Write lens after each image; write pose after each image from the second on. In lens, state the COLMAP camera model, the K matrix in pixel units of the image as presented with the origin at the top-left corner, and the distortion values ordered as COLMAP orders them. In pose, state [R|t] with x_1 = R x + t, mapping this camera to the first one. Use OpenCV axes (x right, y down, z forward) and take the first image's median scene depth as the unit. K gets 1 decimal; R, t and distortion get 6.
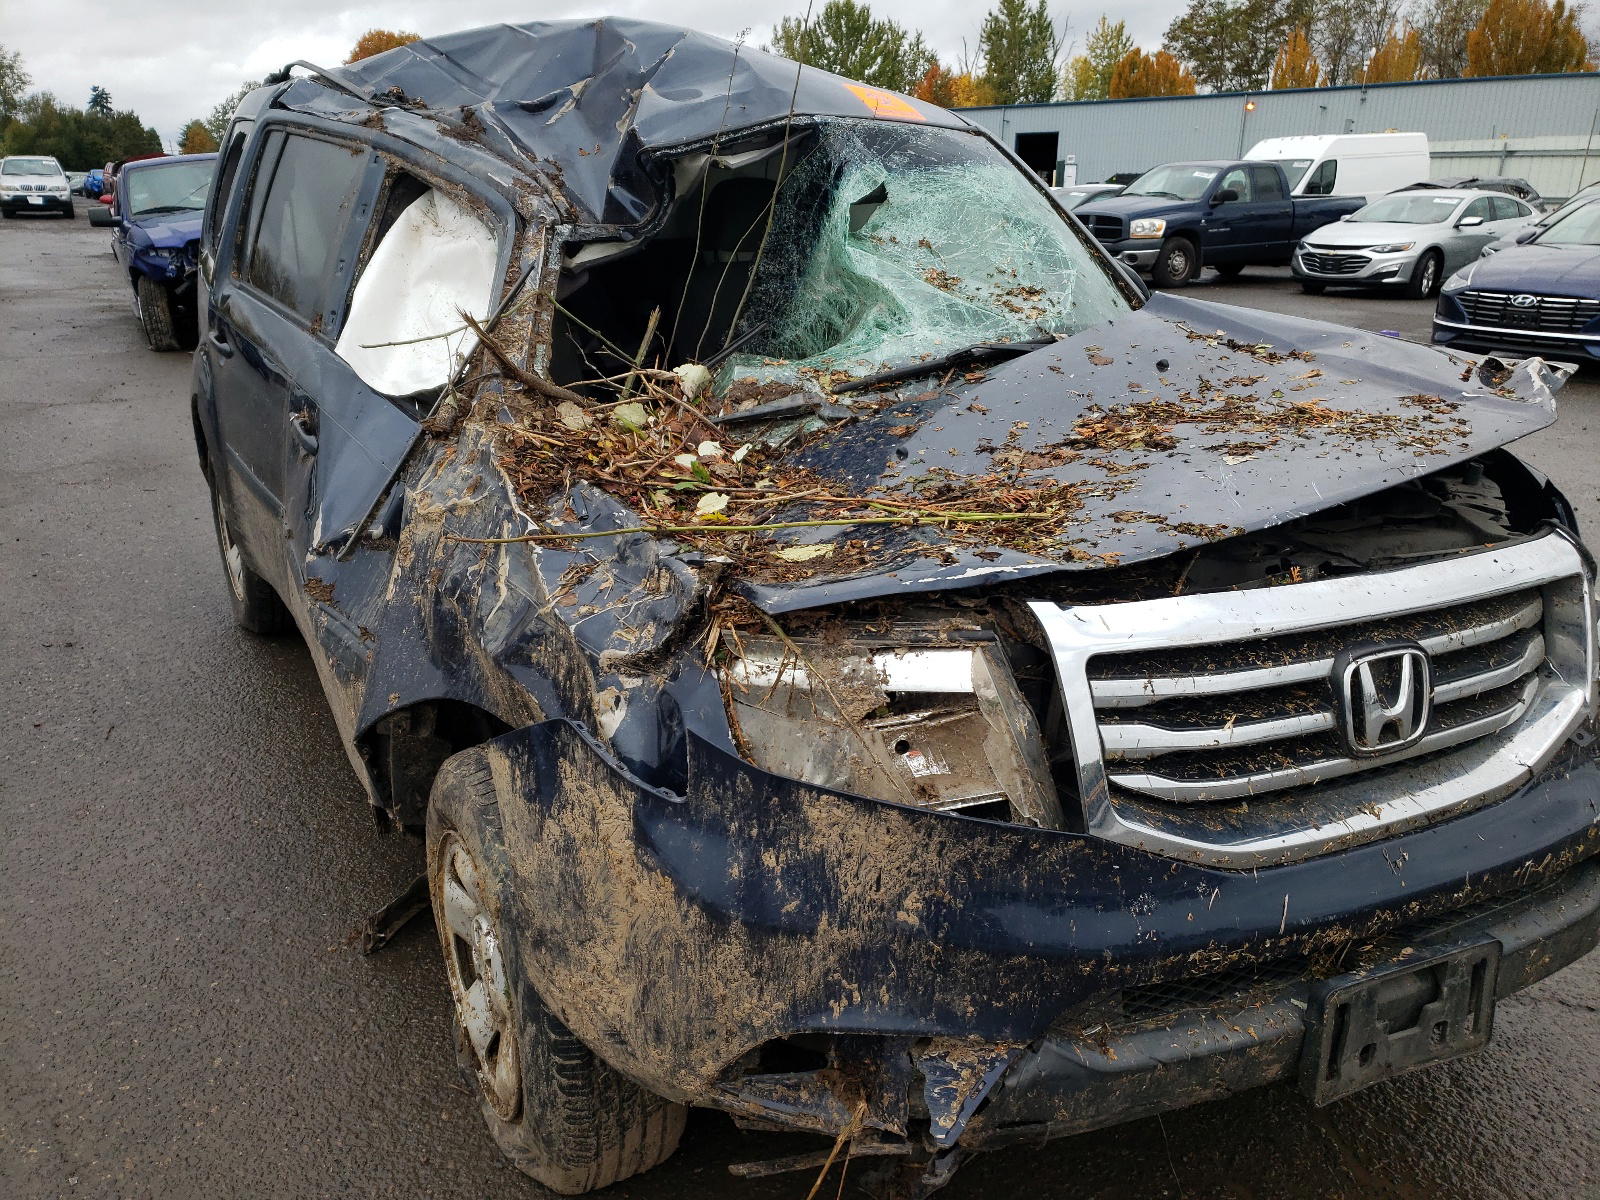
lens RADIAL K [[1308.5, 0, 764.6], [0, 1308.5, 615.0], [0, 0, 1]] dist [0.028865, -0.004216]
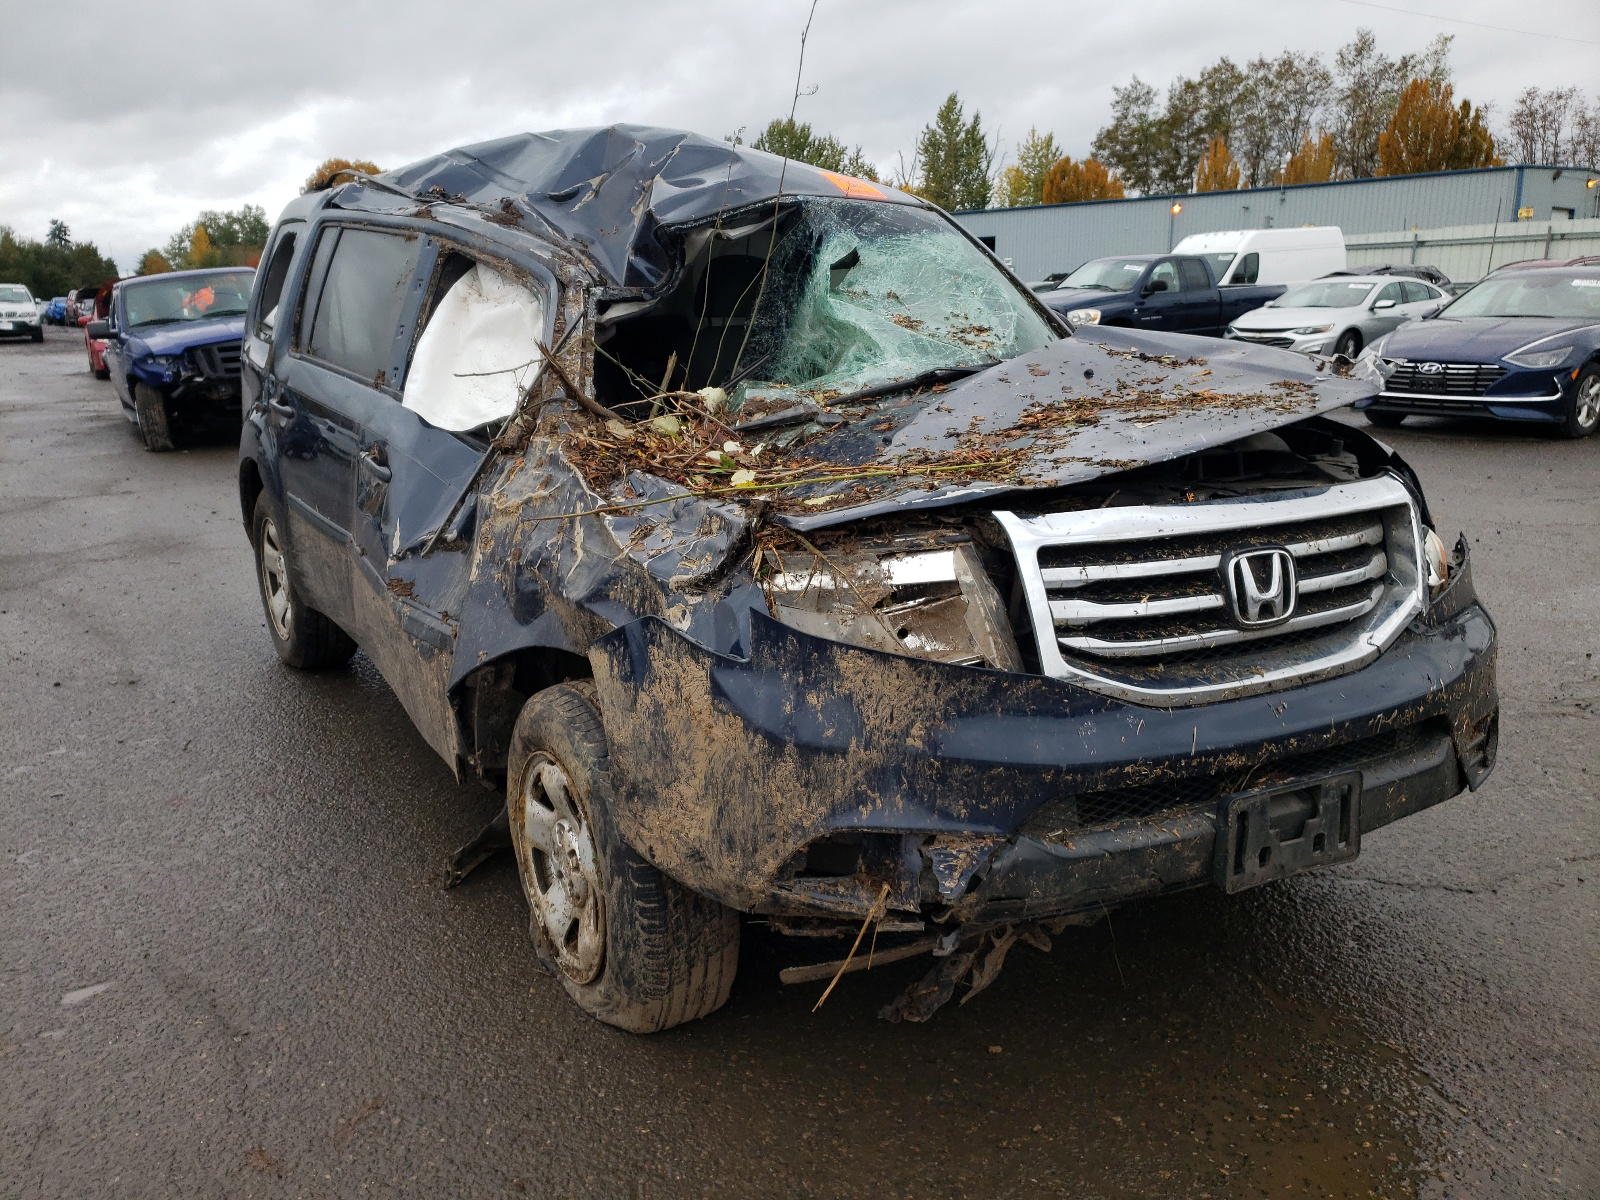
lens RADIAL K [[1312.2, 0, 735.2], [0, 1312.2, 602.0], [0, 0, 1]] dist [0.099195, -0.203544]
pose [[0.999519, -0.028190, 0.012964, -0.062783], [0.029235, 0.995589, -0.089155, 0.140221], [-0.010393, 0.089491, 0.995933, -0.257631]]
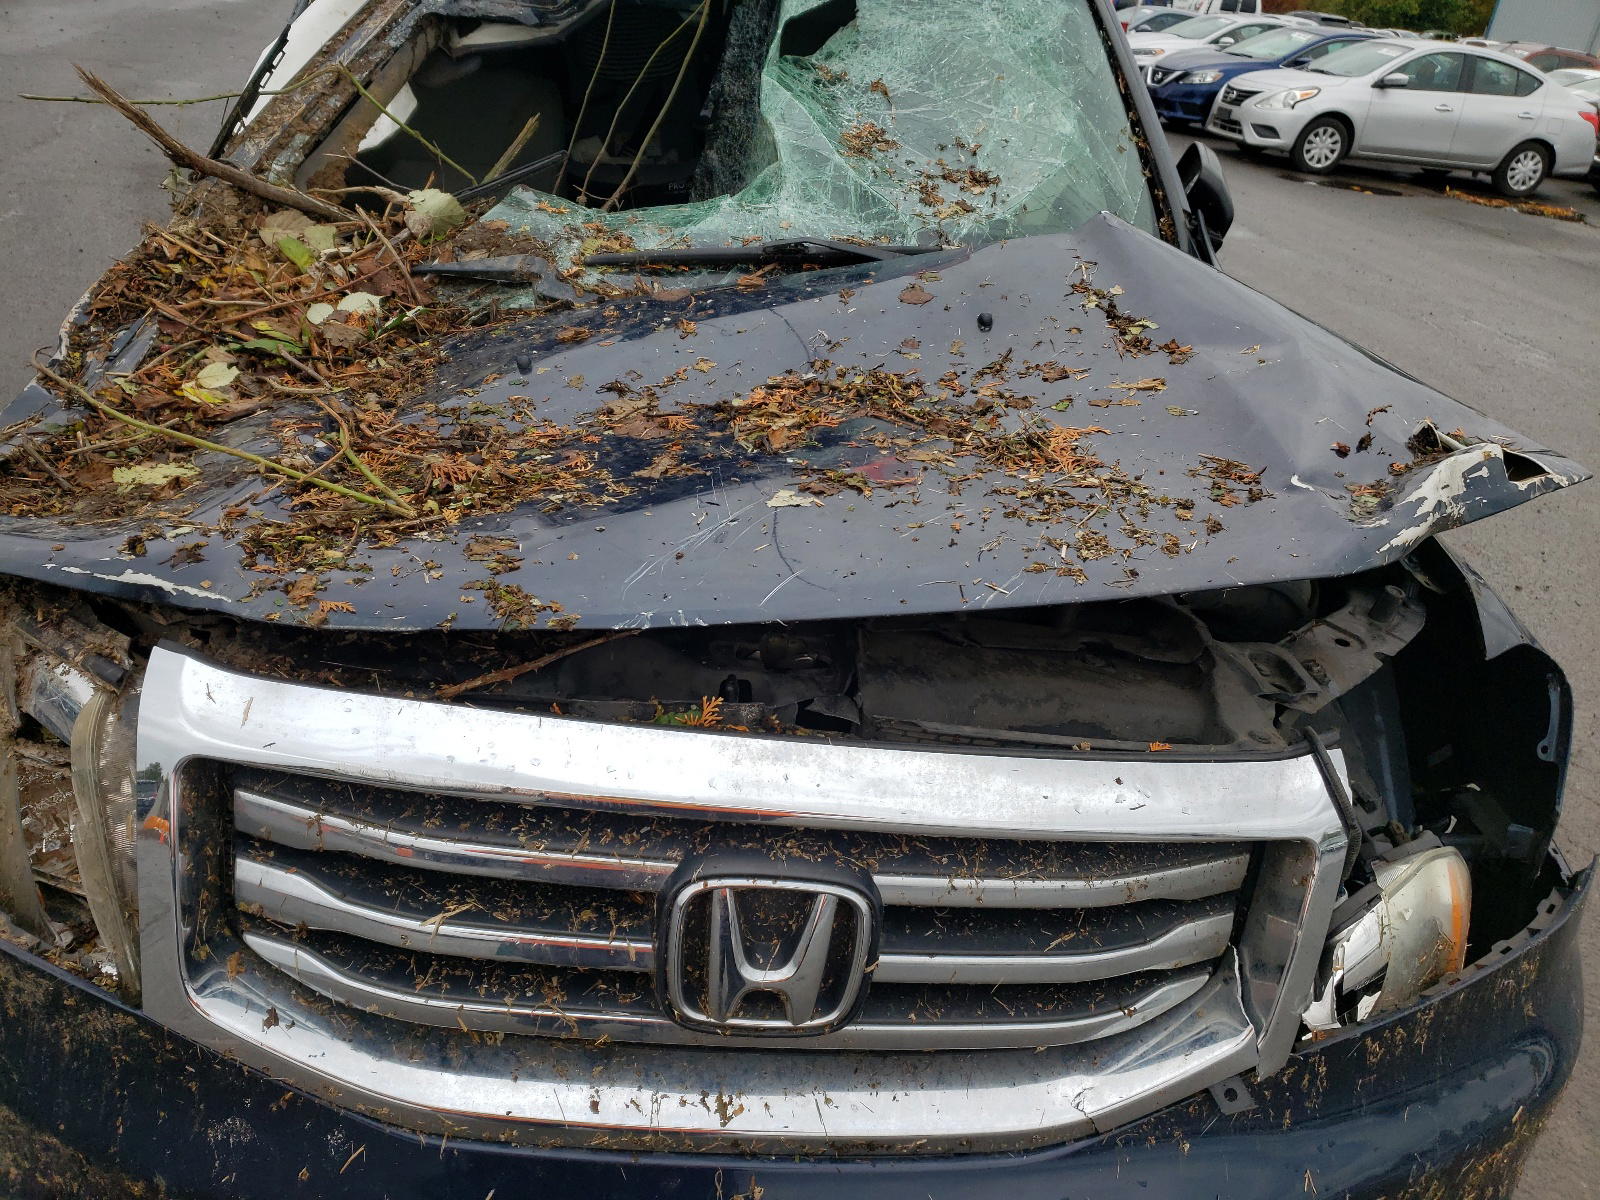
lens RADIAL K [[1340.3, 0, 747.3], [0, 1340.3, 600.1], [0, 0, 1]] dist [-0.006588, -0.007229]
pose [[0.922250, 0.268488, -0.278155, 0.449473], [-0.233986, 0.960407, 0.151225, -0.137826], [0.307744, -0.074383, 0.948557, 0.326606]]
